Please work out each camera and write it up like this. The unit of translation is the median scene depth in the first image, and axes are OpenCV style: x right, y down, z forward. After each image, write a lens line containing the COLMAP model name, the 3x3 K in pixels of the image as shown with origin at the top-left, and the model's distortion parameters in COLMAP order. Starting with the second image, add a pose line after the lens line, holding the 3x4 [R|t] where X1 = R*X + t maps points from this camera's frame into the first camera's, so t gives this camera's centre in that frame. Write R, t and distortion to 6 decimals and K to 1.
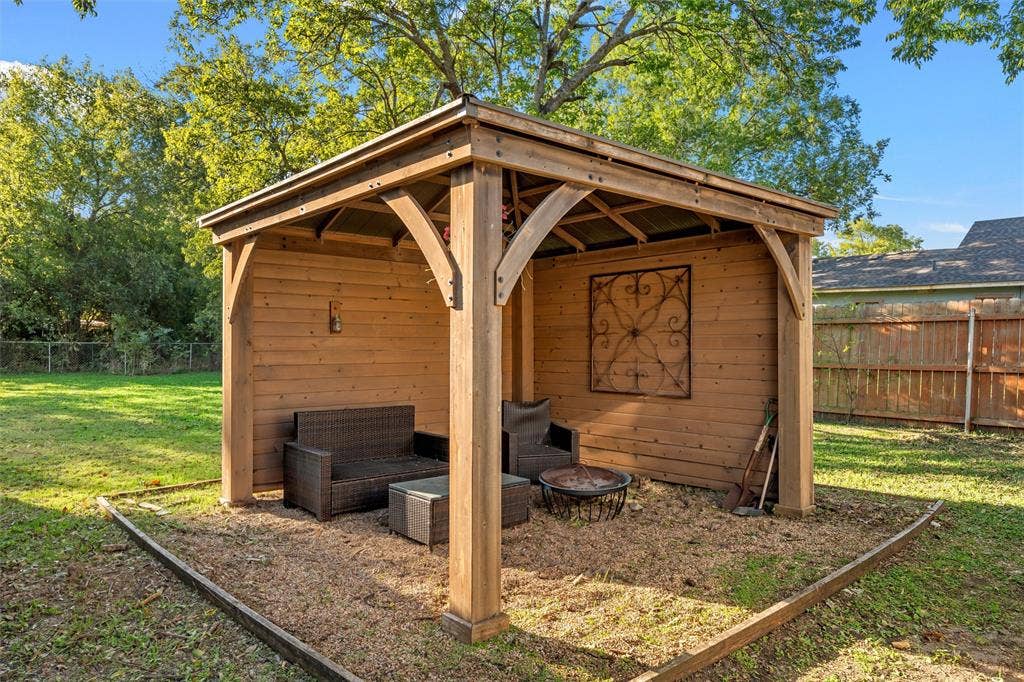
lens RADIAL K [[598.9, 0, 512.0], [0, 598.9, 341.0], [0, 0, 1]] dist [0.021267, 0.000643]
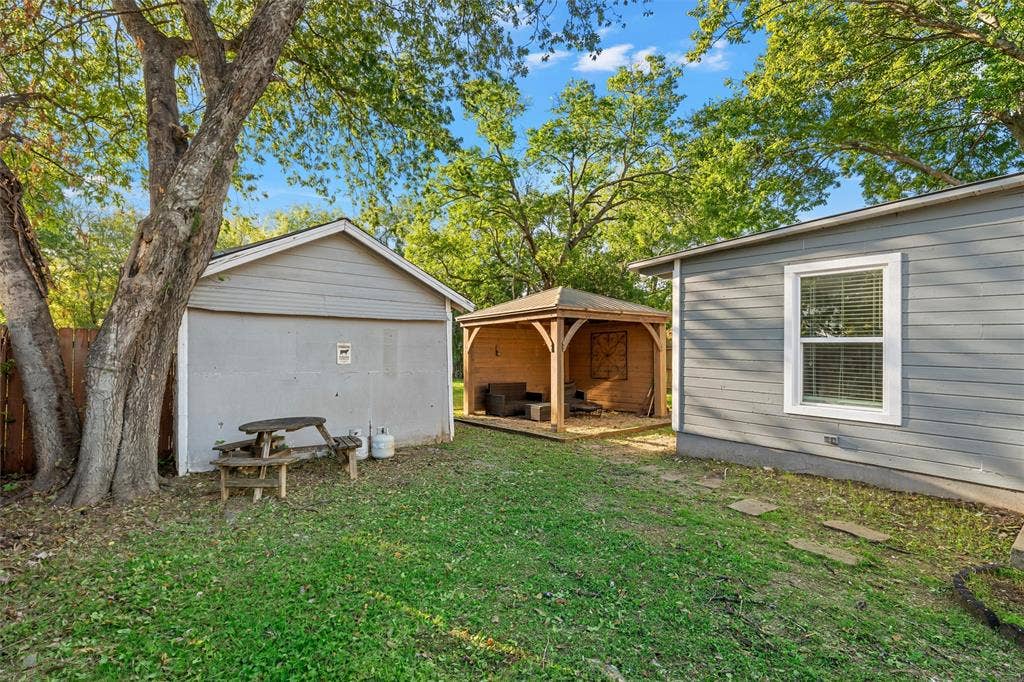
lens RADIAL K [[439.5, 0, 510.9], [0, 439.5, 358.5], [0, 0, 1]] dist [0.000306, 0.000005]
pose [[0.996748, -0.003698, -0.080493, -0.077949], [0.004455, 0.999948, 0.009220, -0.024013], [0.080455, -0.009548, 0.996713, -1.149806]]
